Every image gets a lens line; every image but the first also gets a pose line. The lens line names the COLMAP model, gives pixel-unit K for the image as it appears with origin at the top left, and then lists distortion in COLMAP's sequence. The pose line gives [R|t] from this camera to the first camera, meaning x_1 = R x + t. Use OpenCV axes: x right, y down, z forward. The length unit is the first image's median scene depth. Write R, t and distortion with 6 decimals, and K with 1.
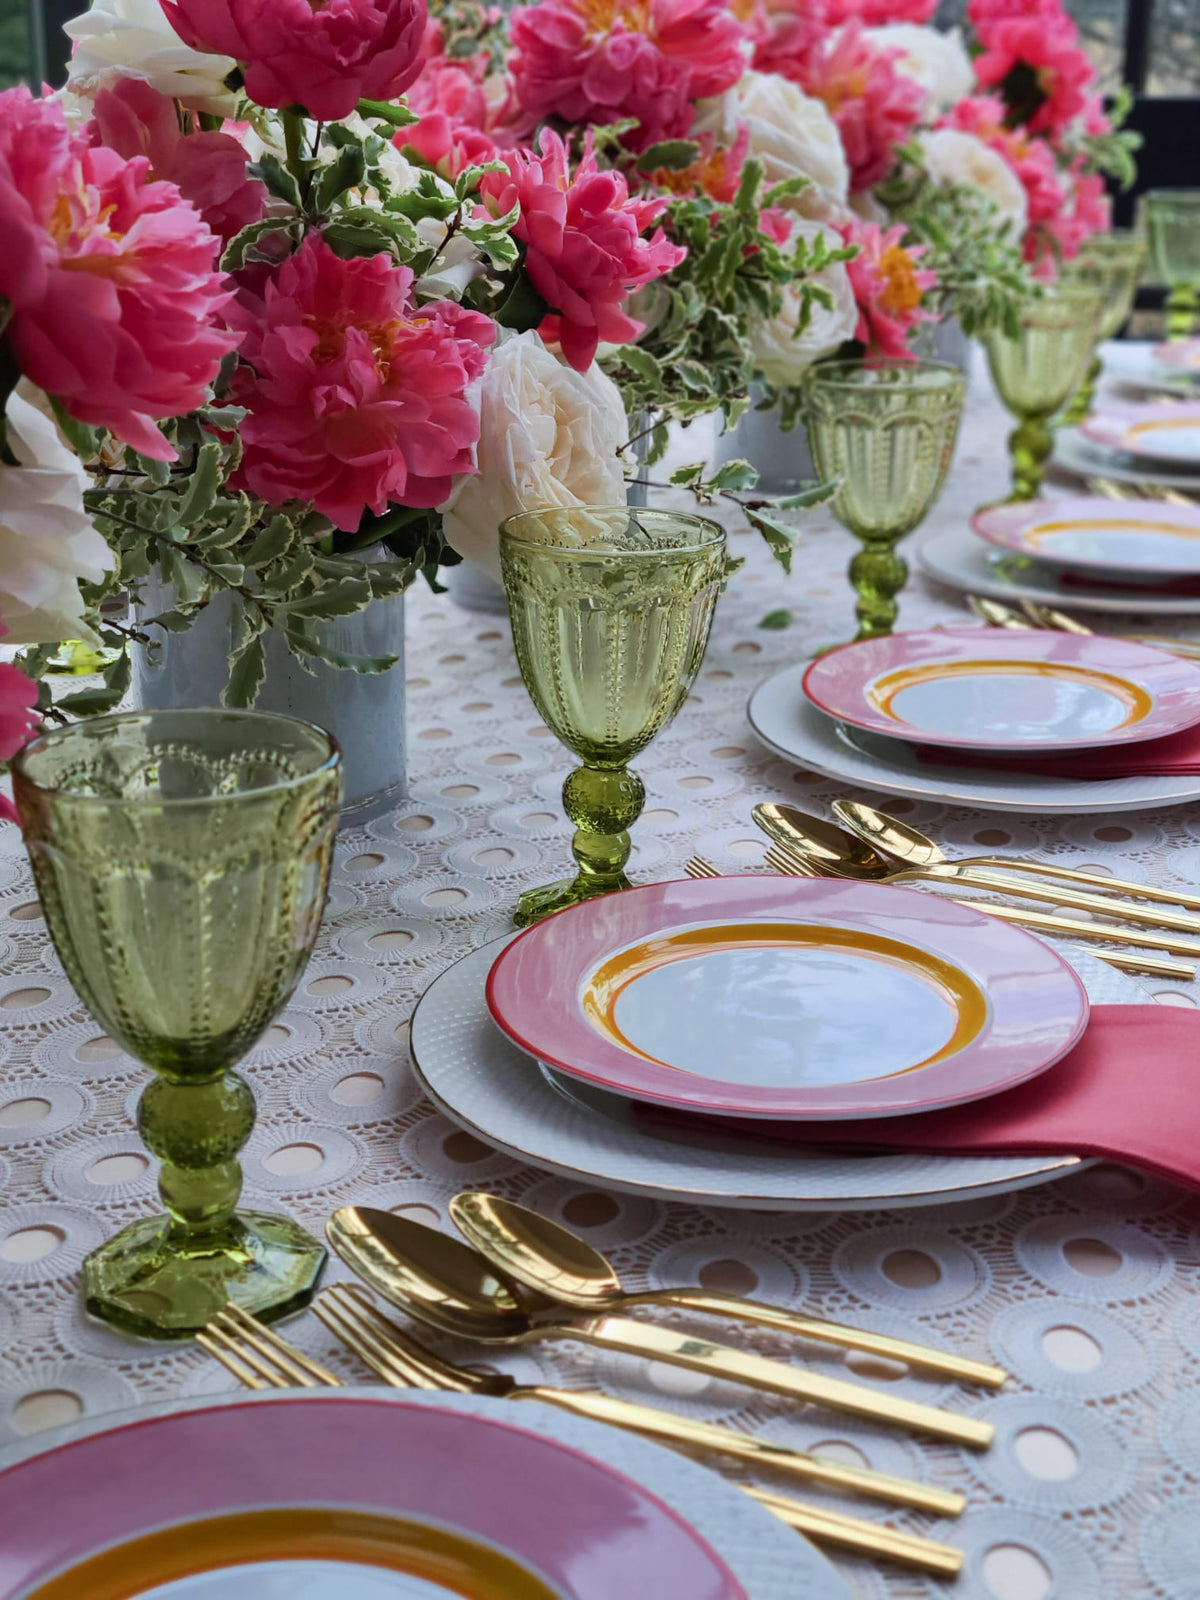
lens RADIAL K [[2238.9, 0, 523.8], [0, 2238.9, 800.7], [0, 0, 1]] dist [0.088007, -0.021563]
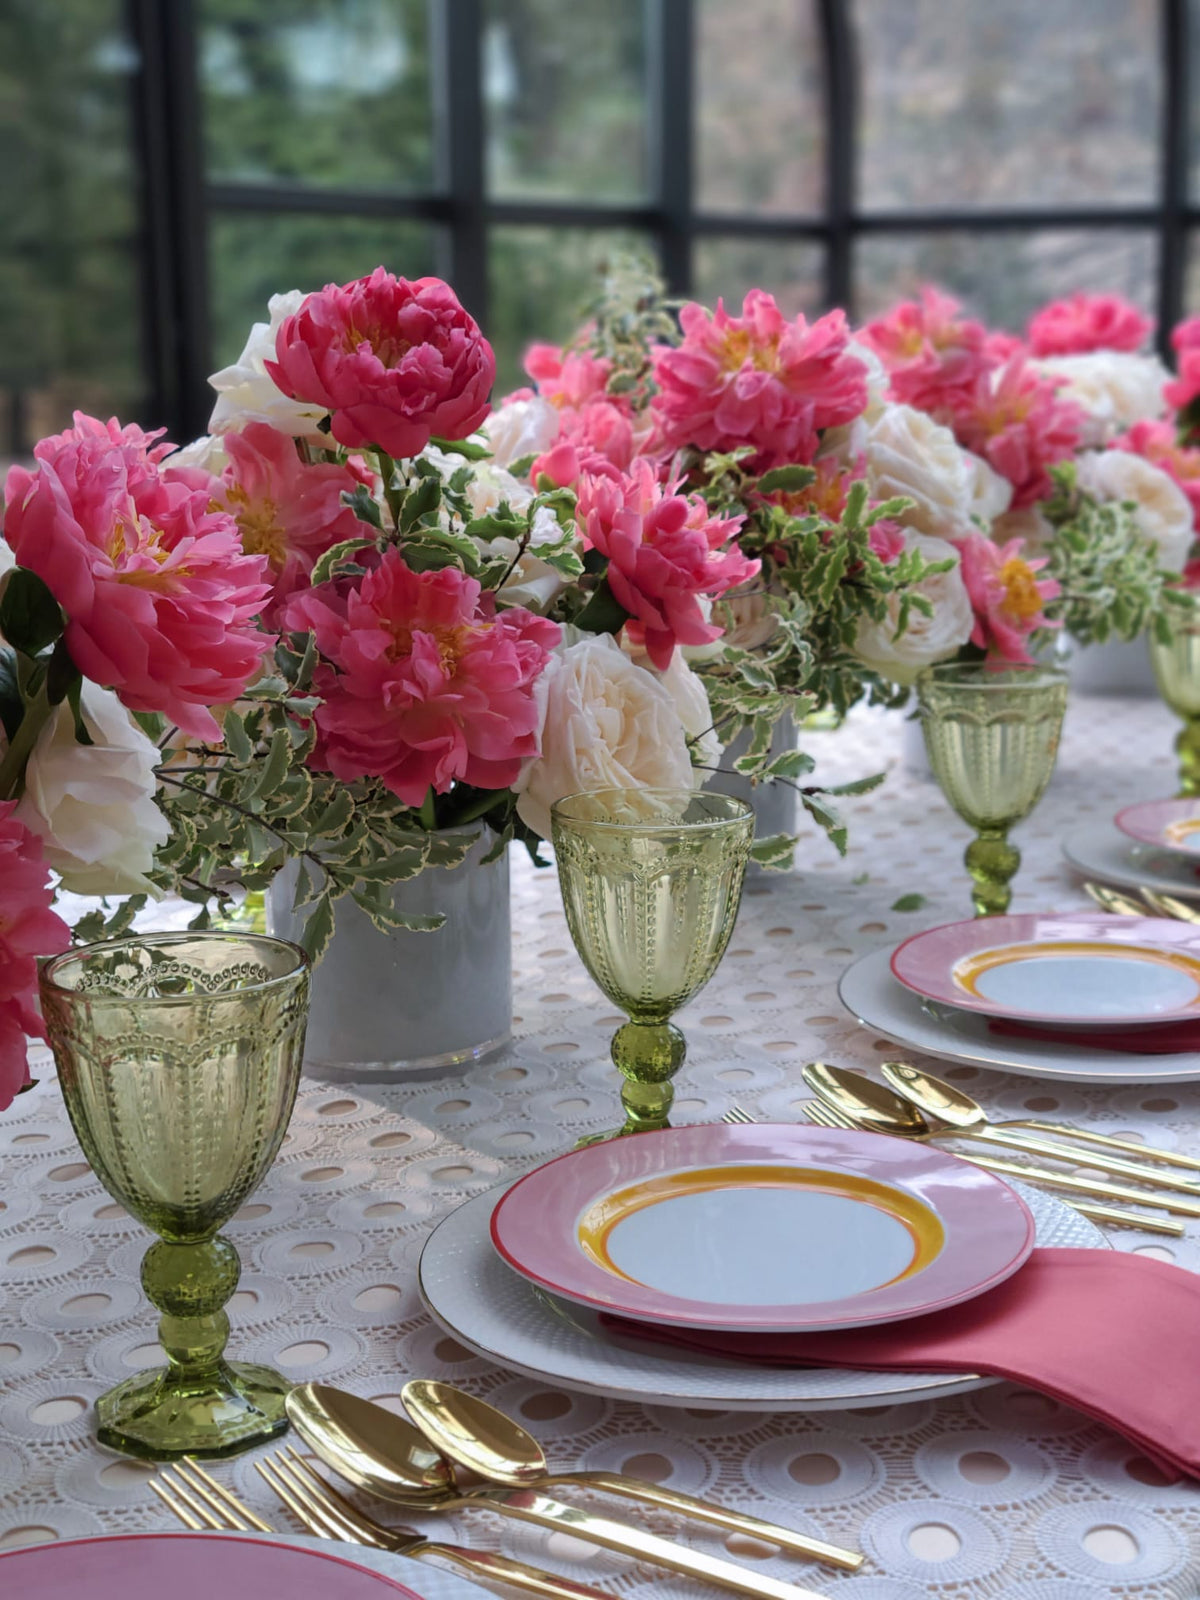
lens RADIAL K [[2265.5, 0, 599.4], [0, 2265.5, 865.4], [0, 0, 1]] dist [0.092581, -0.152984]
pose [[0.991521, 0.018181, -0.128669, 0.162214], [-0.031416, 0.994330, -0.101592, 0.023450], [0.126092, 0.104773, 0.986470, -0.118428]]
